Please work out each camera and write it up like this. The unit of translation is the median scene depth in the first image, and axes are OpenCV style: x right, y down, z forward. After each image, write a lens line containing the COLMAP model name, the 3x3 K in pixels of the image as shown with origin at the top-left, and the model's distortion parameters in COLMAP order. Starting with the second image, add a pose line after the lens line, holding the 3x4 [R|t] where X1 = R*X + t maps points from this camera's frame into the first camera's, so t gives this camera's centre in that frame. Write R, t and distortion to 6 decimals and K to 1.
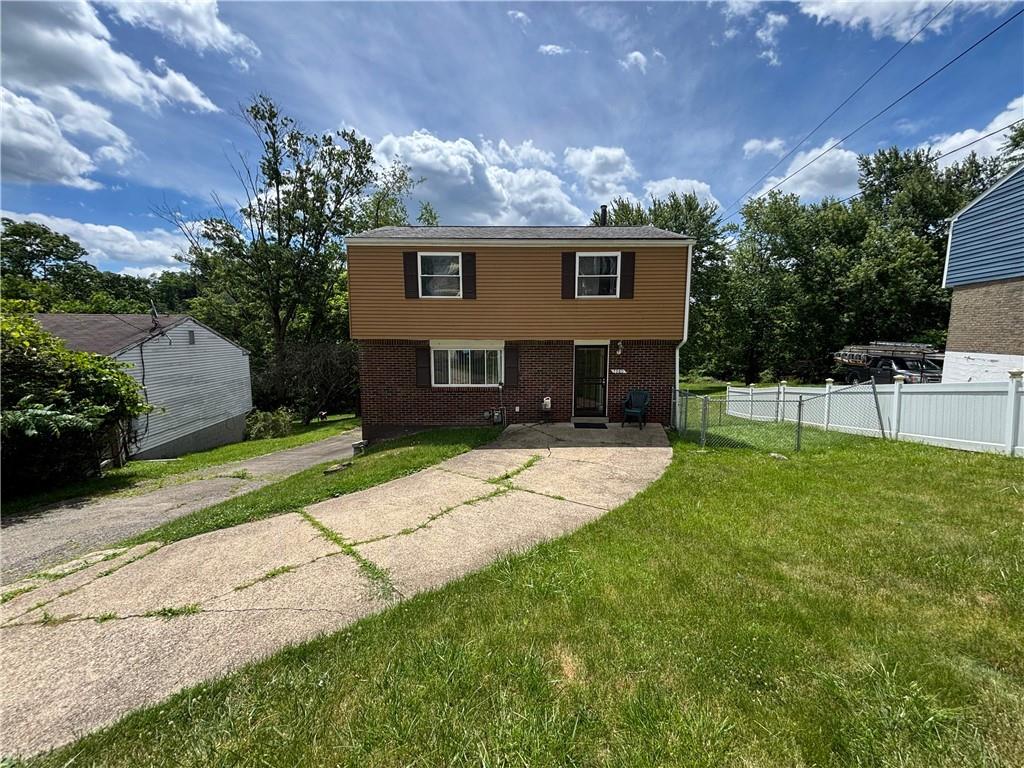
lens RADIAL K [[412.5, 0, 511.6], [0, 412.5, 386.2], [0, 0, 1]] dist [0.000094, -0.000207]
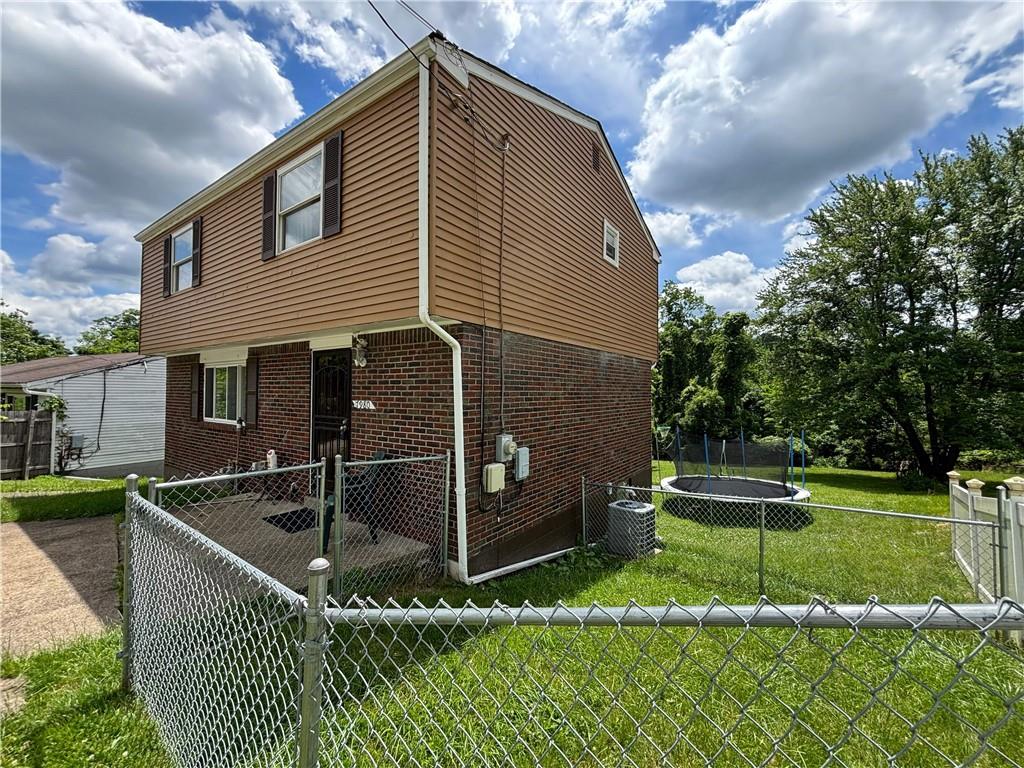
lens RADIAL K [[412.5, 0, 512.1], [0, 412.5, 381.3], [0, 0, 1]] dist [0.000094, -0.000207]
pose [[0.818815, -0.008228, -0.573999, 0.640423], [-0.073429, 0.990182, -0.118942, -0.020436], [0.569342, 0.139540, 0.810172, 0.737349]]
